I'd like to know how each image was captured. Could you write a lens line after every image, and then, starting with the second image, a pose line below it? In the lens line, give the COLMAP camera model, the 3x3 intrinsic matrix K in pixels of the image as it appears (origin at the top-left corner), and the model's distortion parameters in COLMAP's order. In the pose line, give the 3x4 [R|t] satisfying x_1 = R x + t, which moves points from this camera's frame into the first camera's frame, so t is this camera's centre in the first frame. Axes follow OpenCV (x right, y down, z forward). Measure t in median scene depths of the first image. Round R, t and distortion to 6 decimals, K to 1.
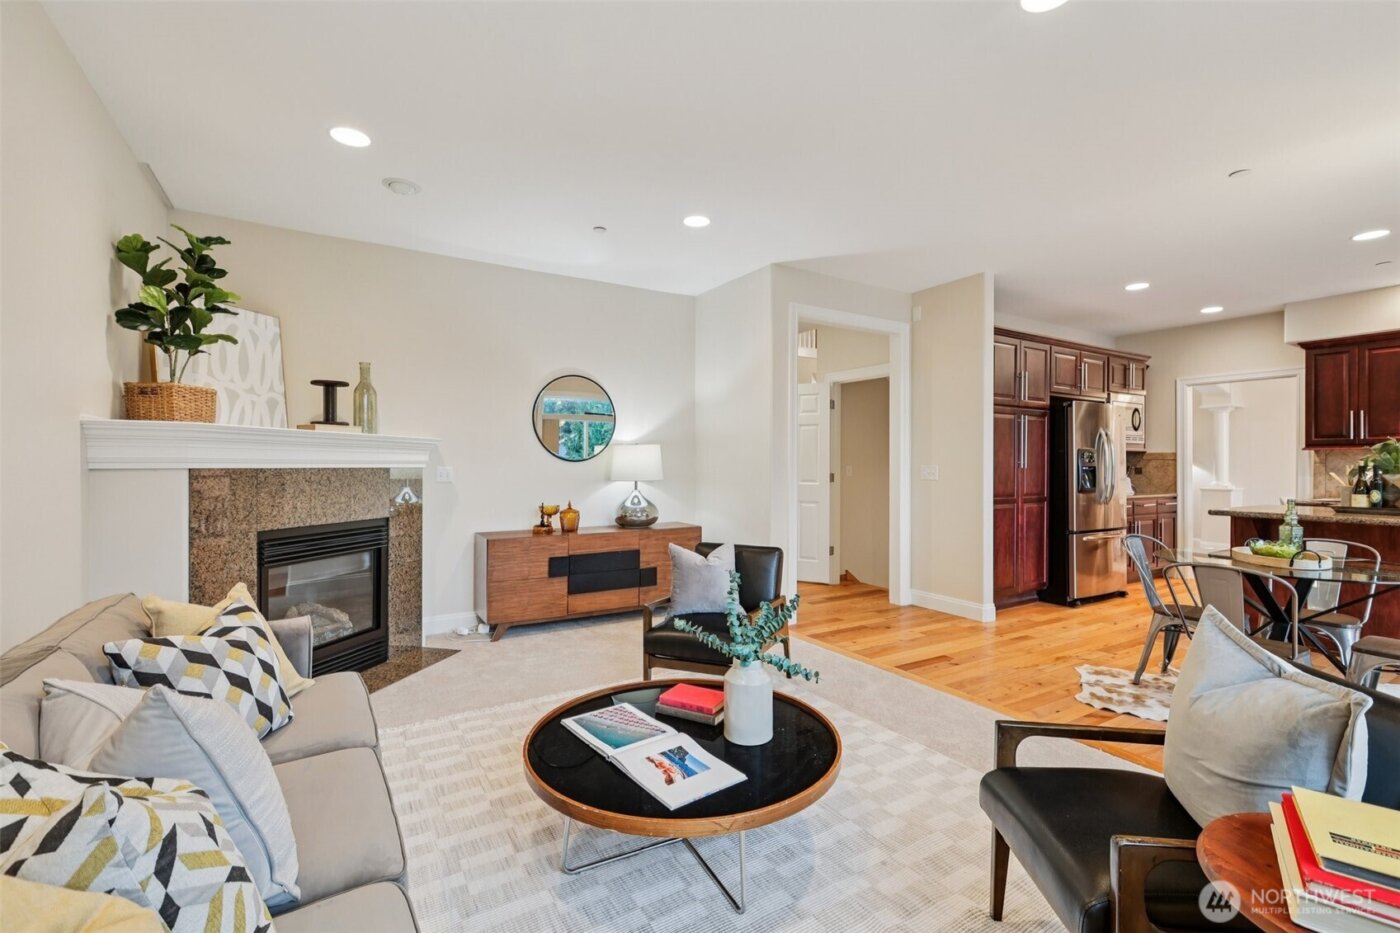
lens RADIAL K [[626.8, 0, 702.1], [0, 626.8, 460.2], [0, 0, 1]] dist [-0.003642, 0.004249]
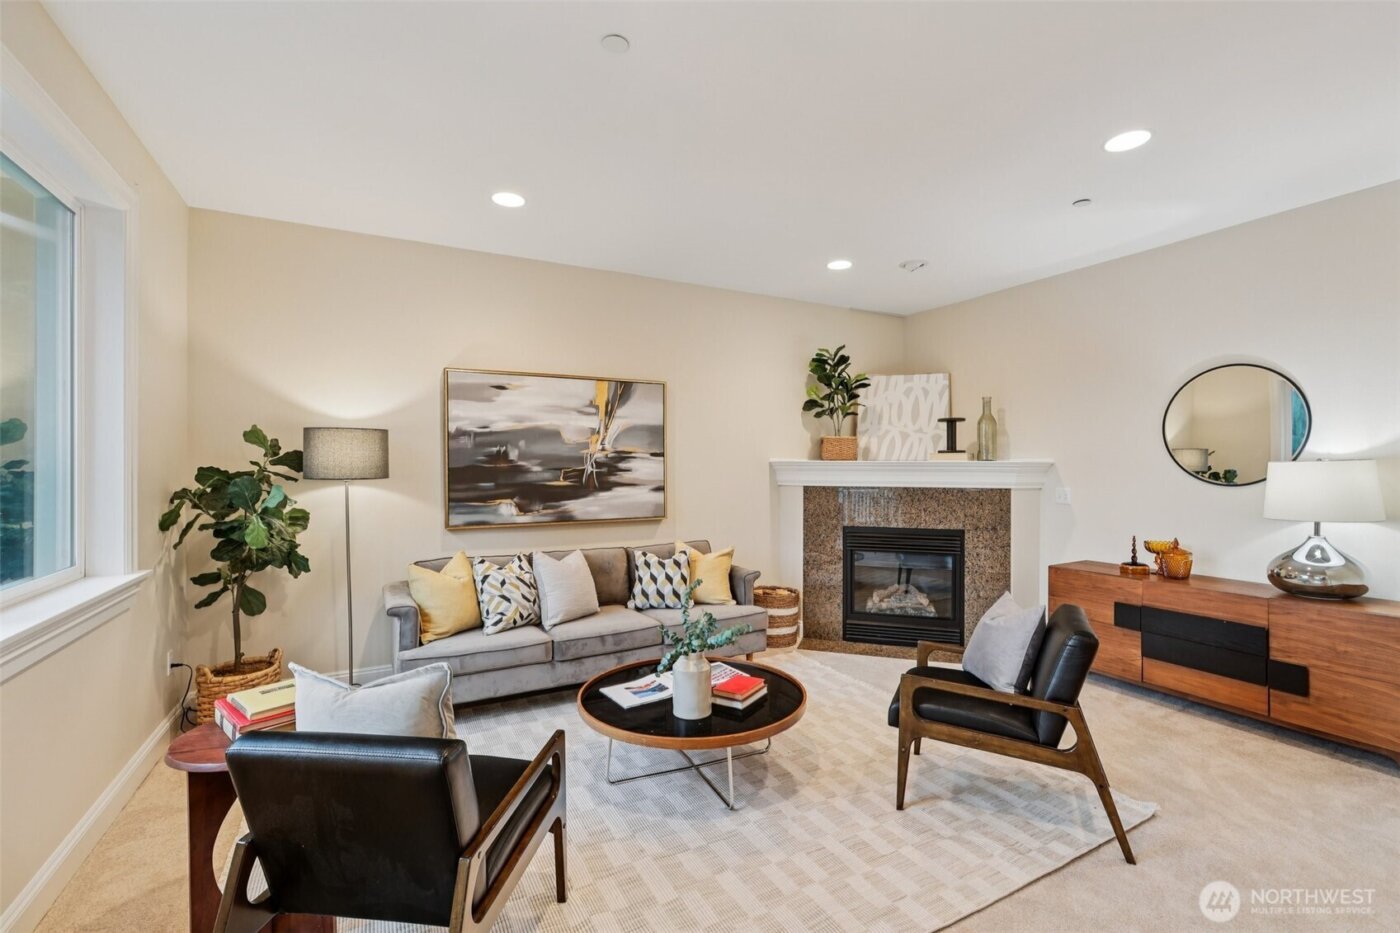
lens RADIAL K [[626.8, 0, 709.2], [0, 626.8, 466.5], [0, 0, 1]] dist [-0.003642, 0.004249]
pose [[-0.063735, -0.002605, -0.997963, 0.703748], [0.004564, 0.999985, -0.002901, -0.026982], [0.997956, -0.004740, -0.063722, 0.591269]]
